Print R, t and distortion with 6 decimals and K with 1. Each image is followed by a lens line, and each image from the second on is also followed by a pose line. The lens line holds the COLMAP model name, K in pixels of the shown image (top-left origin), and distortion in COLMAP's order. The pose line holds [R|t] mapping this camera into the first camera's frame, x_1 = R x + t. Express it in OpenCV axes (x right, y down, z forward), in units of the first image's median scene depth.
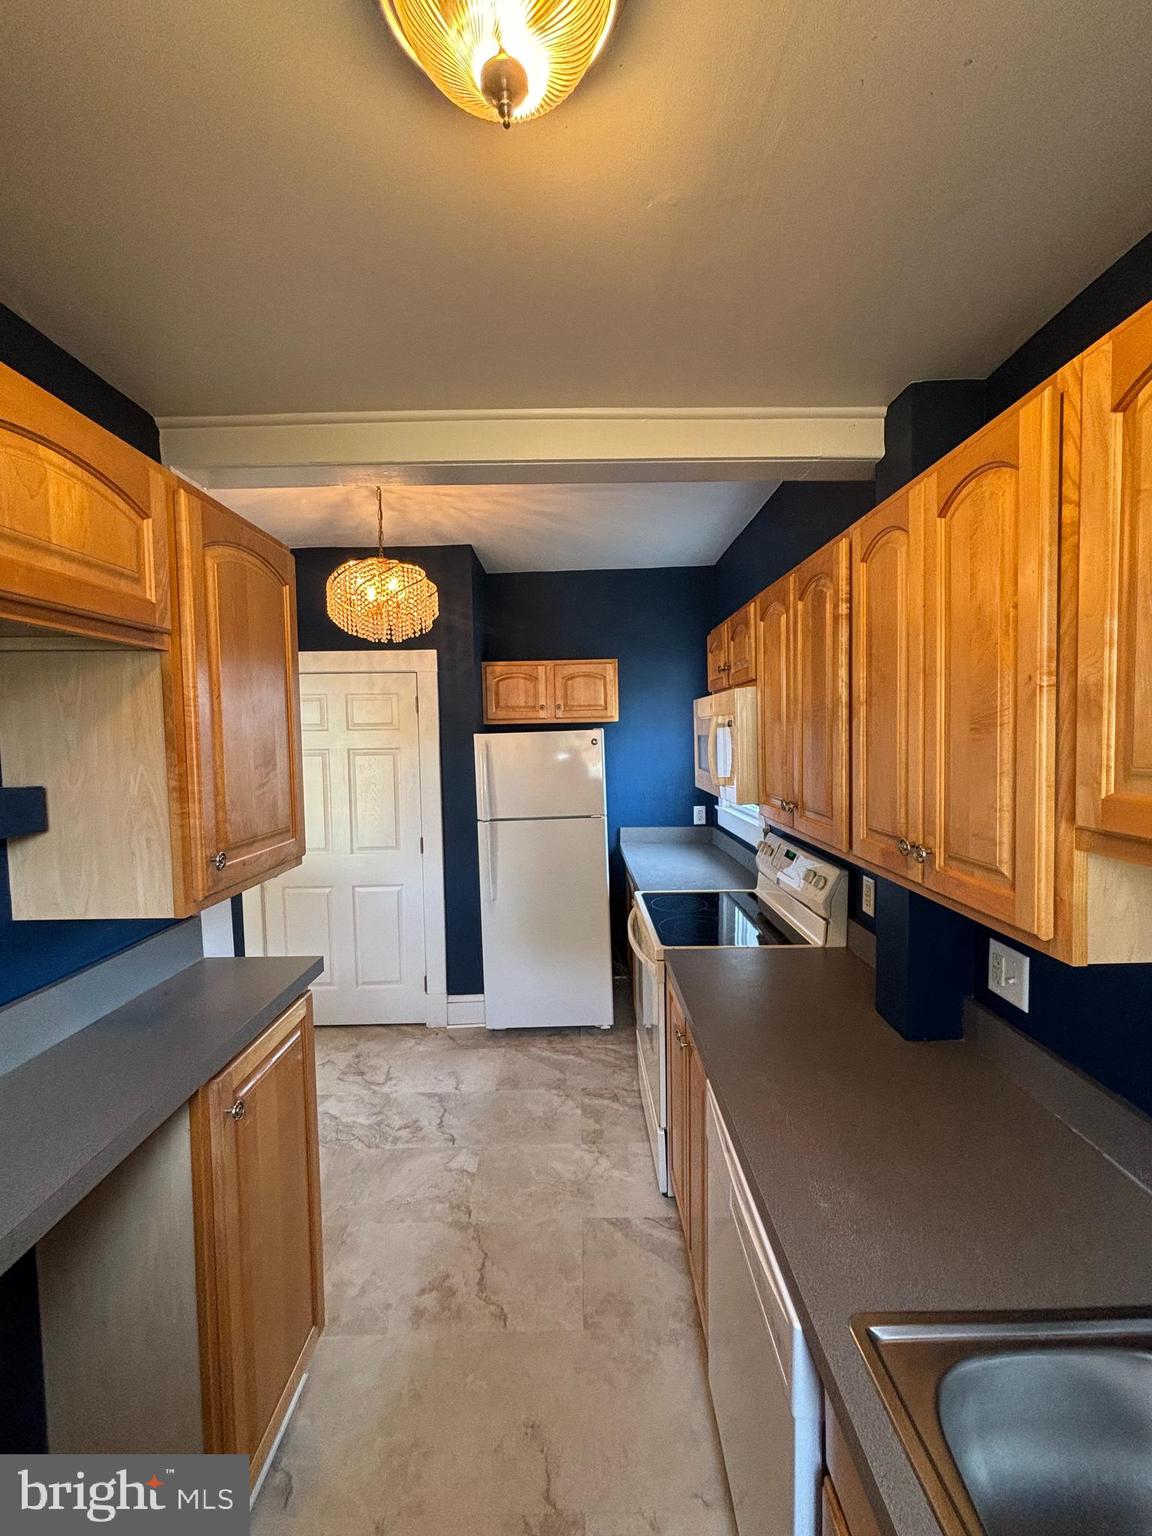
lens RADIAL K [[616.3, 0, 572.0], [0, 616.3, 769.0], [0, 0, 1]] dist [0.001469, 0.000383]
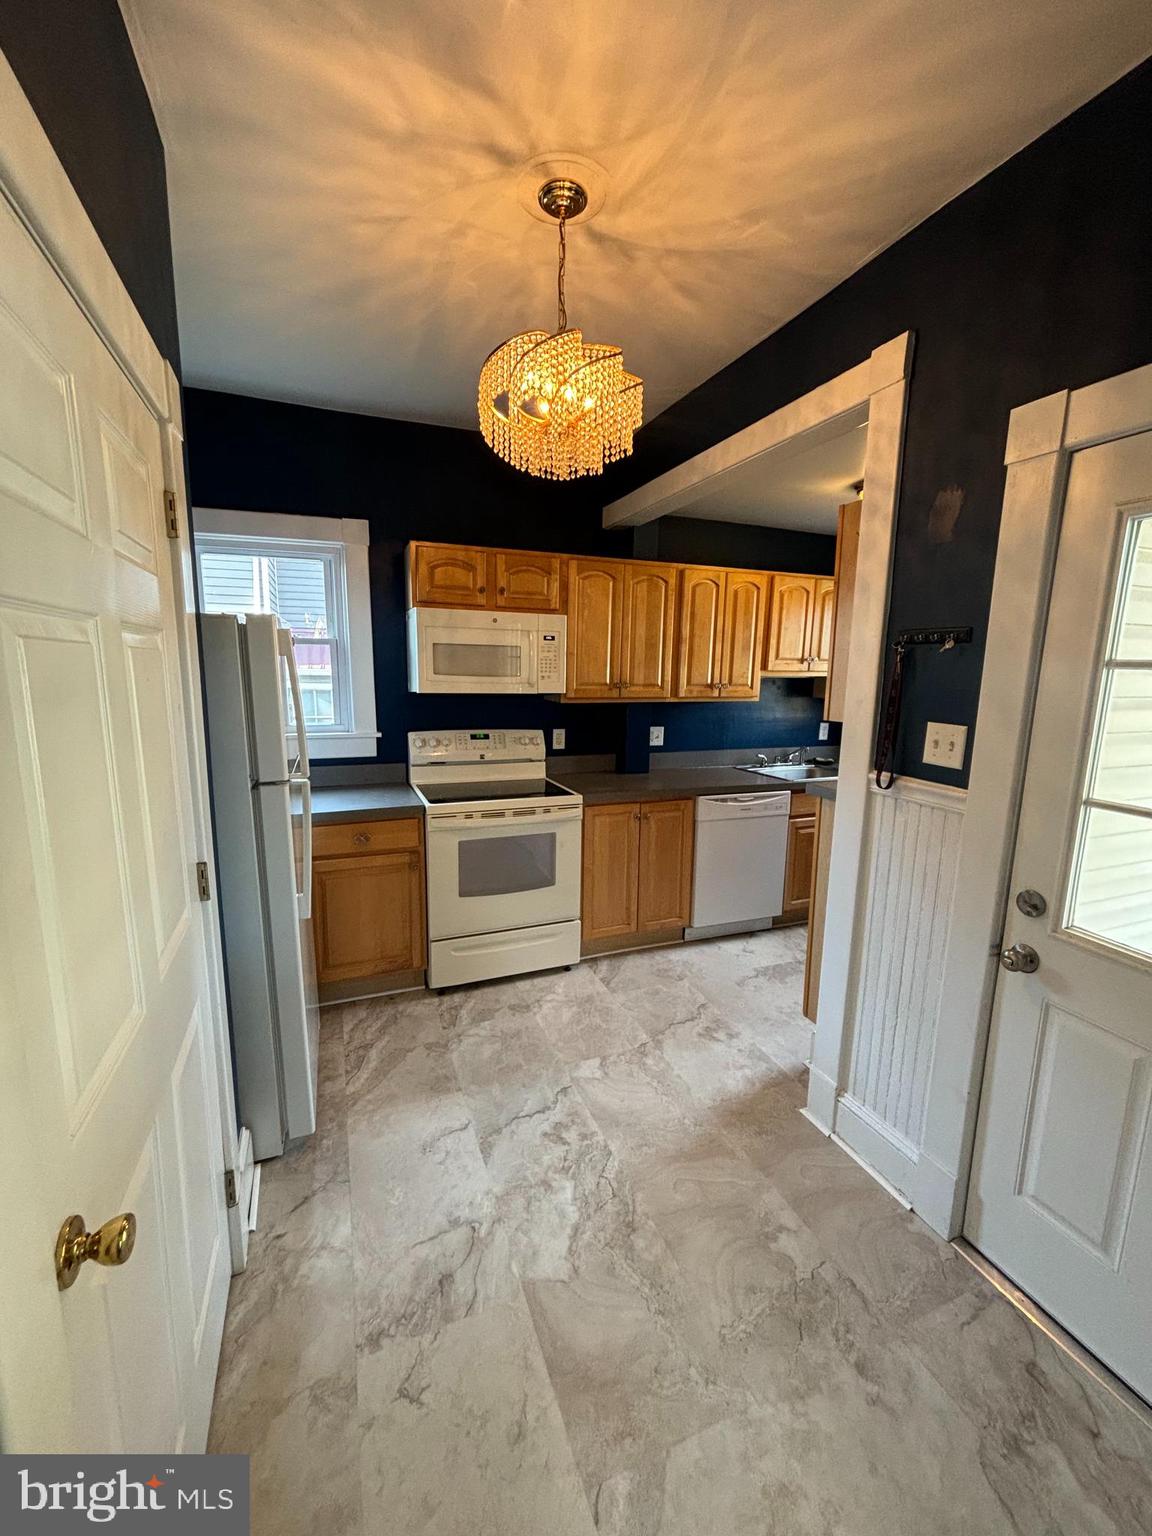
lens RADIAL K [[616.3, 0, 572.0], [0, 616.3, 769.0], [0, 0, 1]] dist [0.001469, 0.000383]
pose [[-0.361837, -0.135347, 0.922364, -0.890791], [0.049682, 0.985199, 0.164057, -0.004591], [-0.930917, 0.105187, -0.349757, 1.160697]]
